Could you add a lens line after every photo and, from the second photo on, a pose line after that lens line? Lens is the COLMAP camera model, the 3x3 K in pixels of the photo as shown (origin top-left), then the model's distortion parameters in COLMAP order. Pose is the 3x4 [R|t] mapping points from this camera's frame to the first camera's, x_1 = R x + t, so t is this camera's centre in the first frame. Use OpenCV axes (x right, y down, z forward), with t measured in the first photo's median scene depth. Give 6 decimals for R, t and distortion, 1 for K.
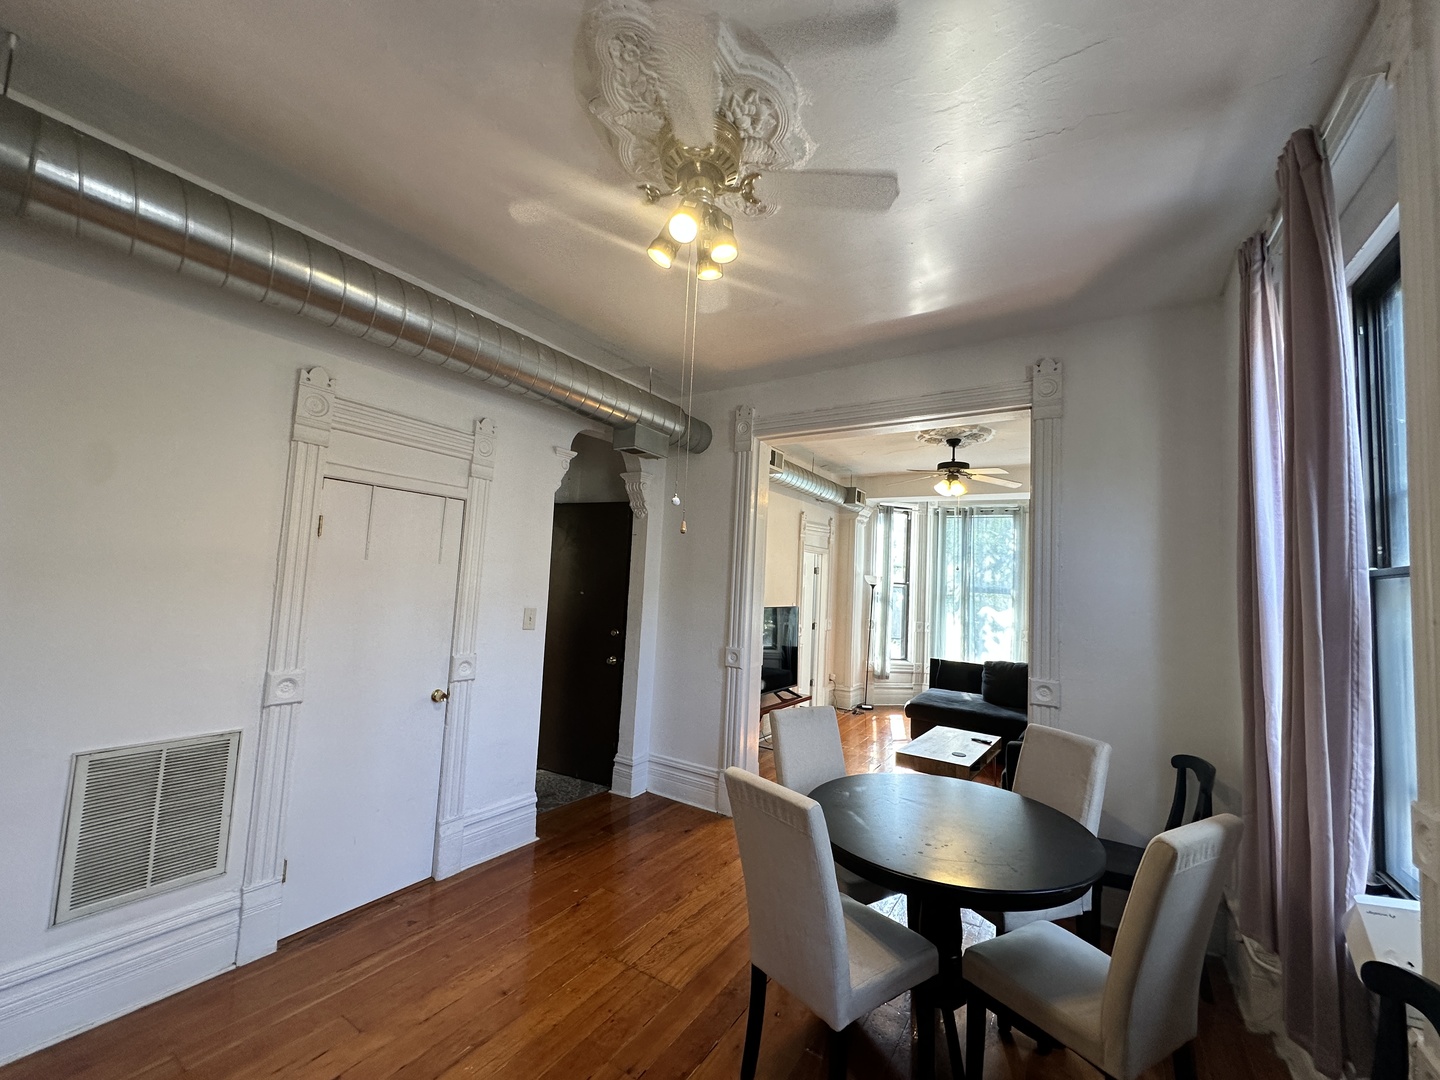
lens RADIAL K [[581.2, 0, 723.9], [0, 581.2, 537.4], [0, 0, 1]] dist [-0.000464, 0.000202]
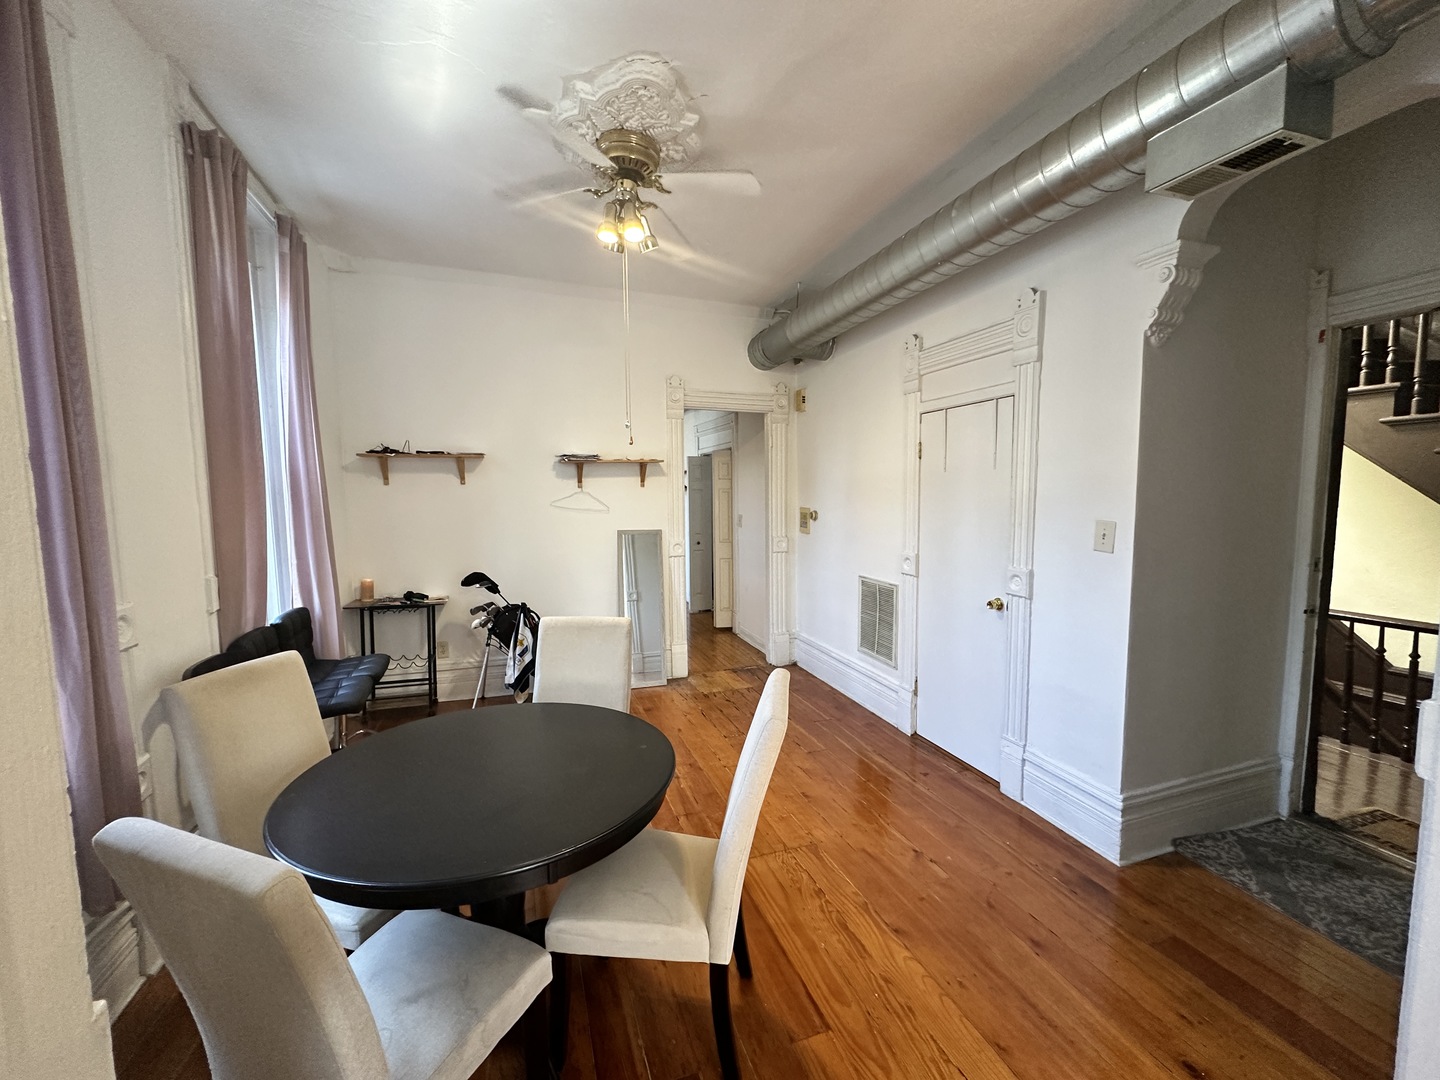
lens RADIAL K [[577.7, 0, 721.5], [0, 577.7, 540.9], [0, 0, 1]] dist [0.002491, 0.000371]
pose [[-0.615239, 0.025873, -0.787916, 0.221832], [0.043268, 0.999063, -0.000980, 0.058289], [0.787153, -0.034695, -0.615782, 0.490474]]
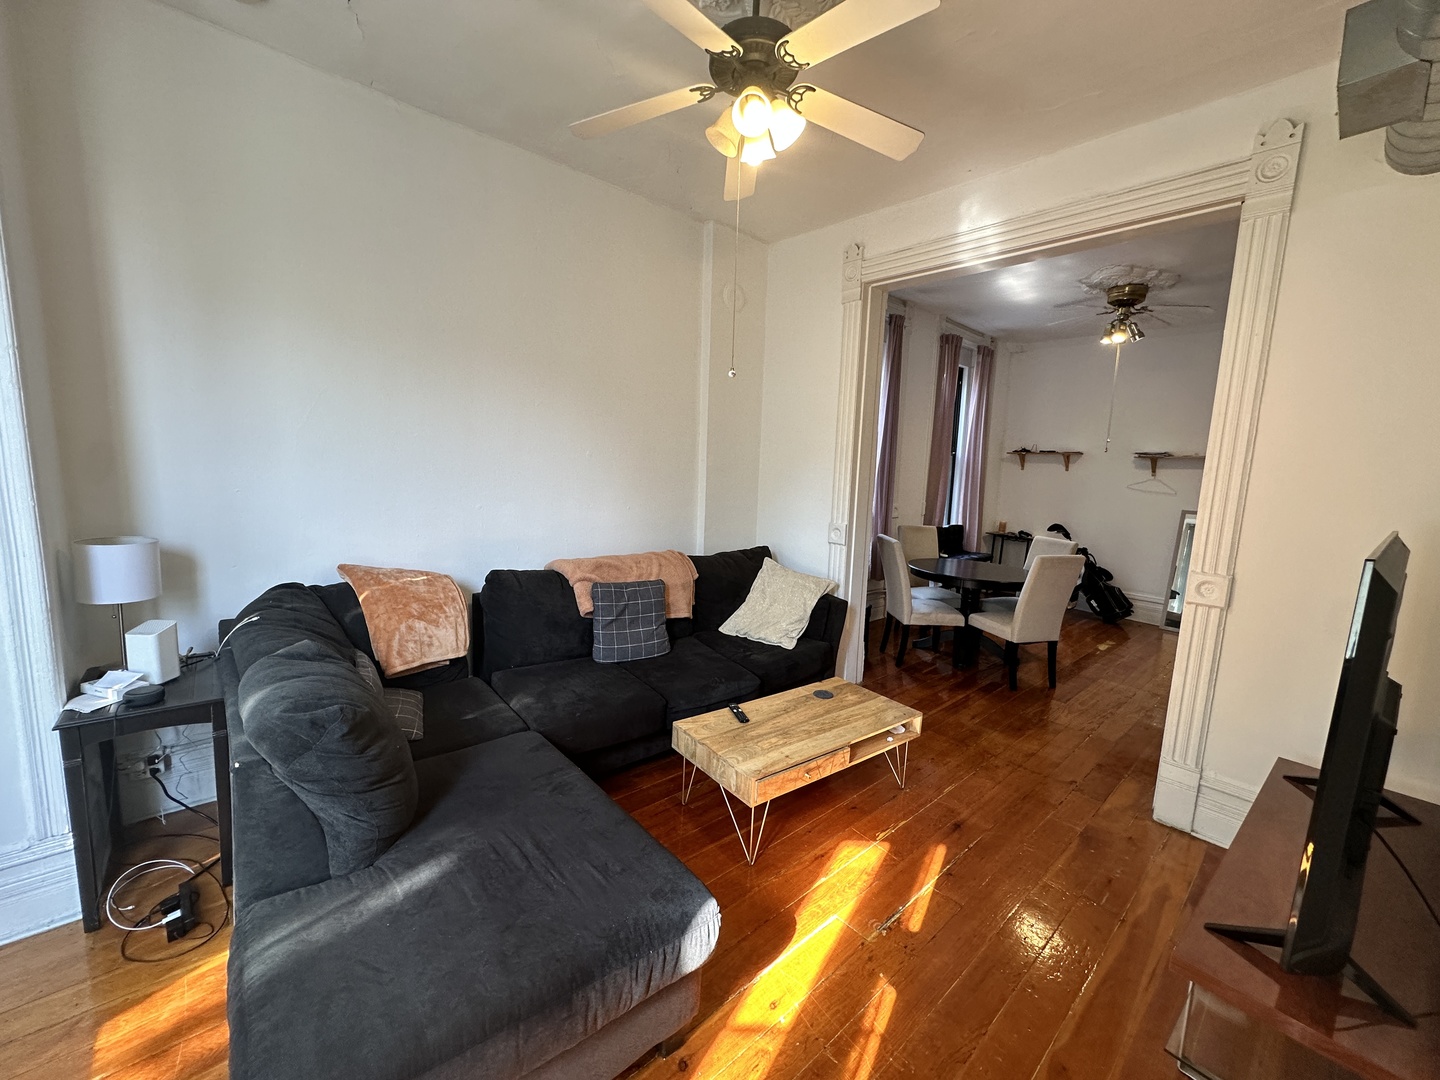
lens RADIAL K [[575.9, 0, 719.5], [0, 575.9, 541.5], [0, 0, 1]] dist [-0.000722, 0.000527]
pose [[-0.959451, -0.114946, 0.257372, 0.210202], [-0.100822, 0.992614, 0.067464, 0.094510], [-0.263226, 0.038779, -0.963954, 0.950648]]
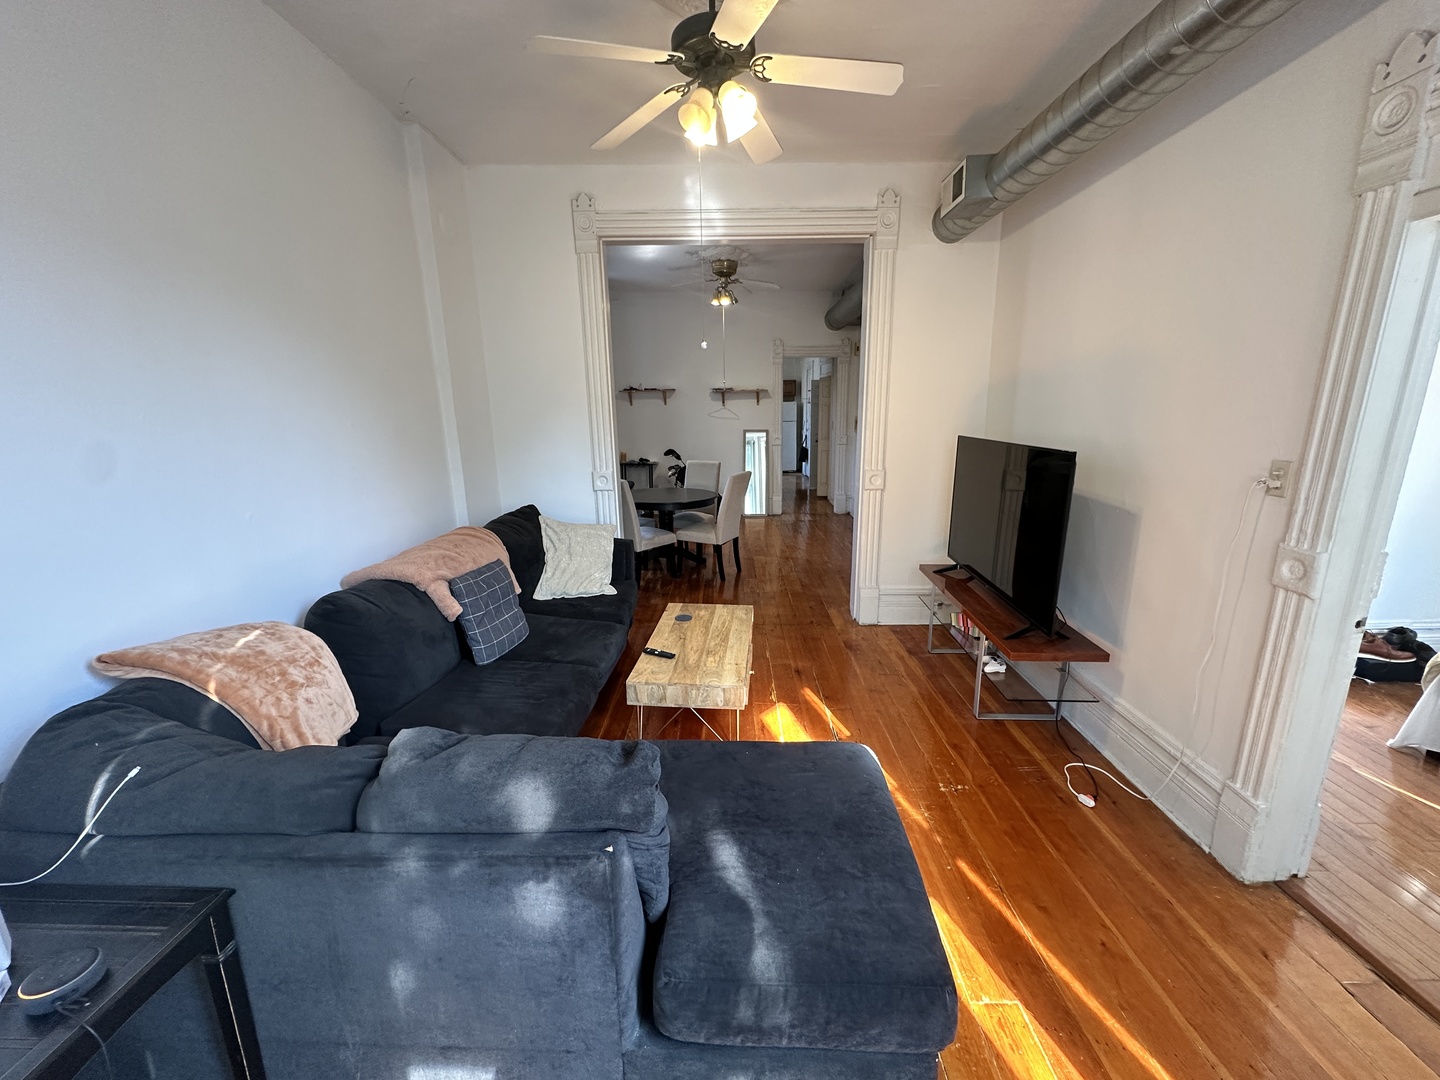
lens RADIAL K [[575.9, 0, 719.5], [0, 575.9, 541.5], [0, 0, 1]] dist [-0.000722, 0.000527]
pose [[-0.852878, 0.093327, -0.513701, 0.429920], [0.020549, 0.989132, 0.145585, 0.091330], [0.521706, 0.113610, -0.845527, 0.952341]]
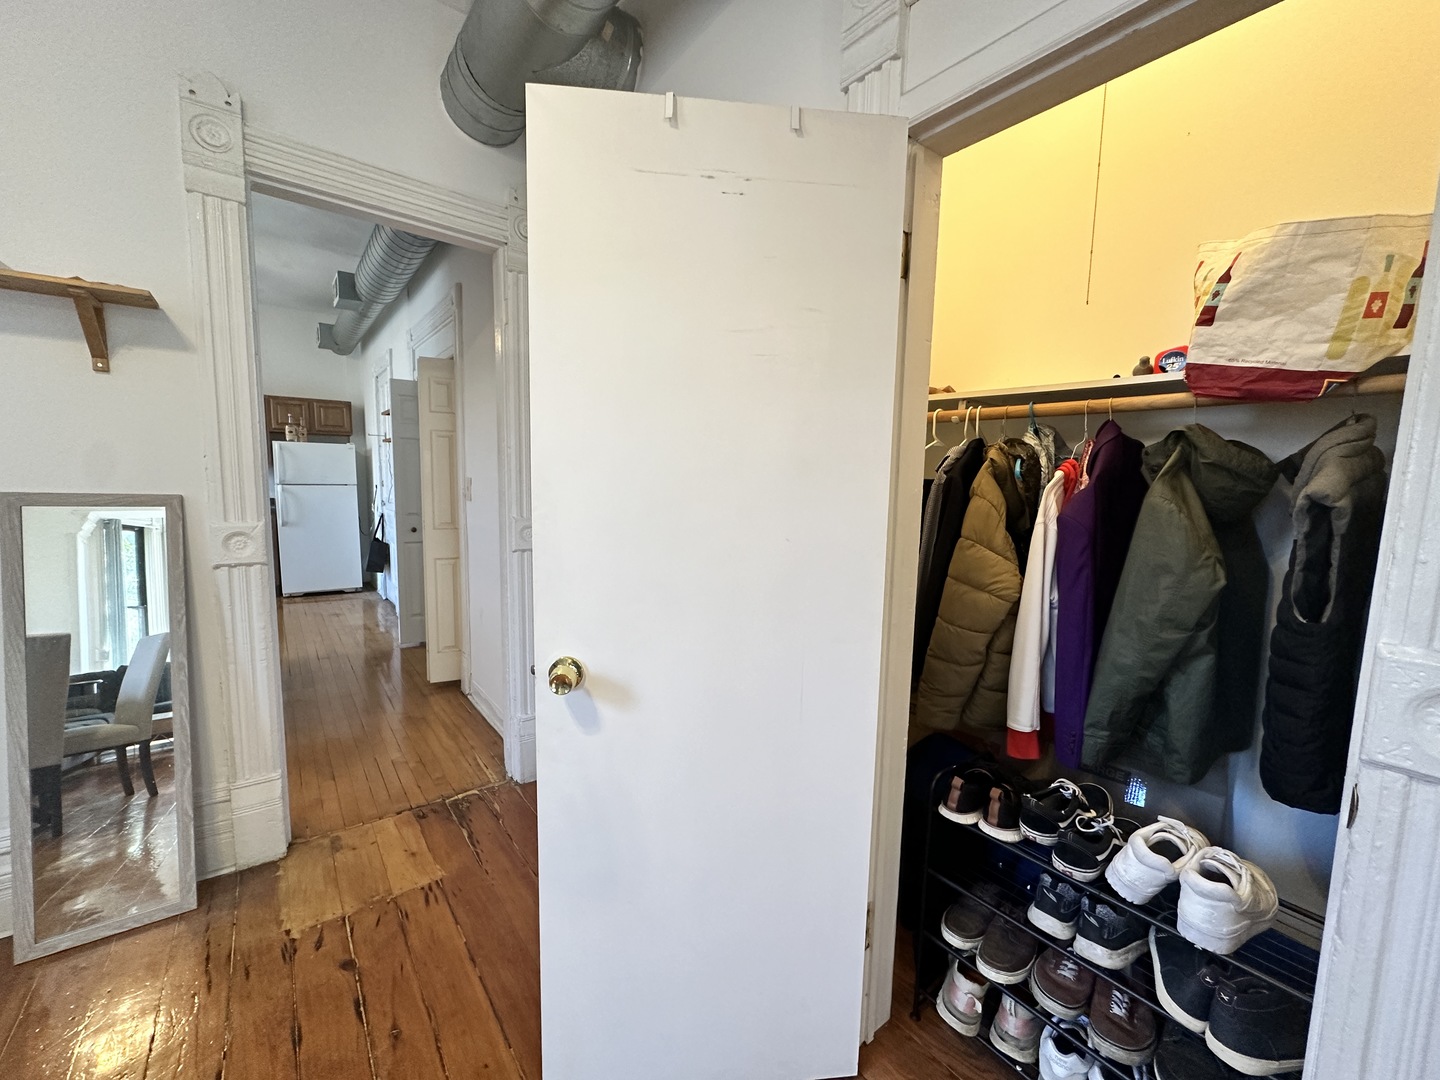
lens RADIAL K [[575.9, 0, 719.5], [0, 575.9, 541.5], [0, 0, 1]] dist [-0.000722, 0.000527]
pose [[-0.335048, 0.048325, -0.940961, -0.077143], [0.037299, 0.998581, 0.038004, 0.060671], [0.941462, -0.022364, -0.336376, 0.341367]]
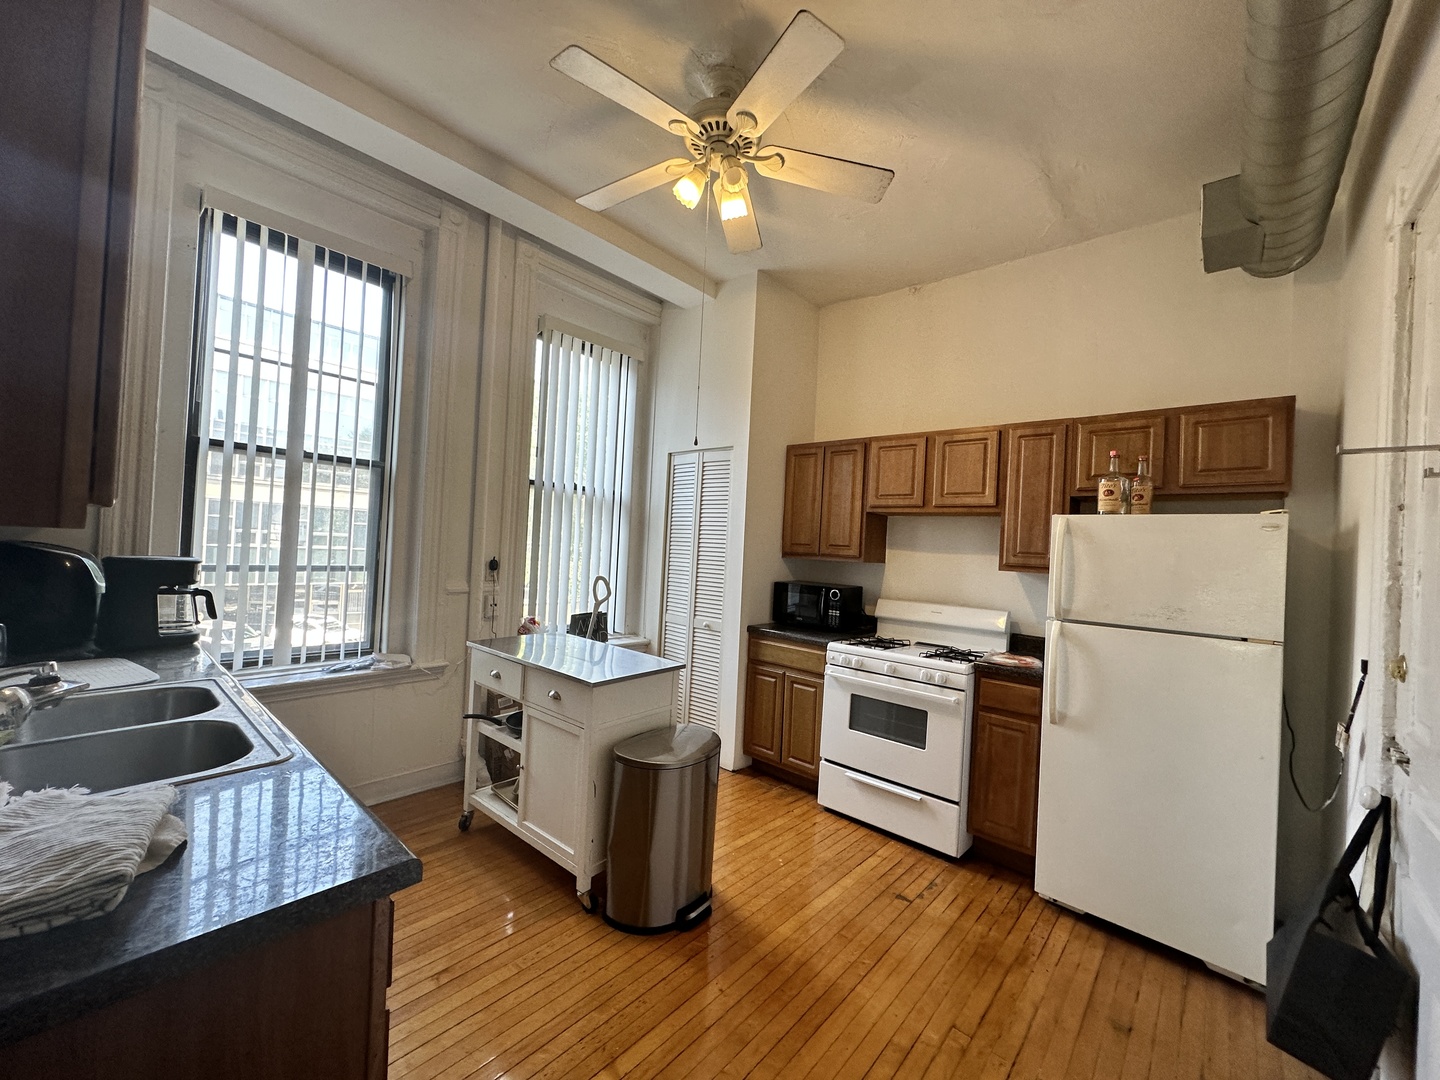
lens RADIAL K [[575.9, 0, 719.5], [0, 575.9, 541.5], [0, 0, 1]] dist [-0.000722, 0.000527]
pose [[-0.983254, -0.093669, 0.156325, -0.467043], [-0.106978, 0.991118, -0.079000, -0.004754], [-0.147537, -0.094400, -0.984541, -0.124372]]
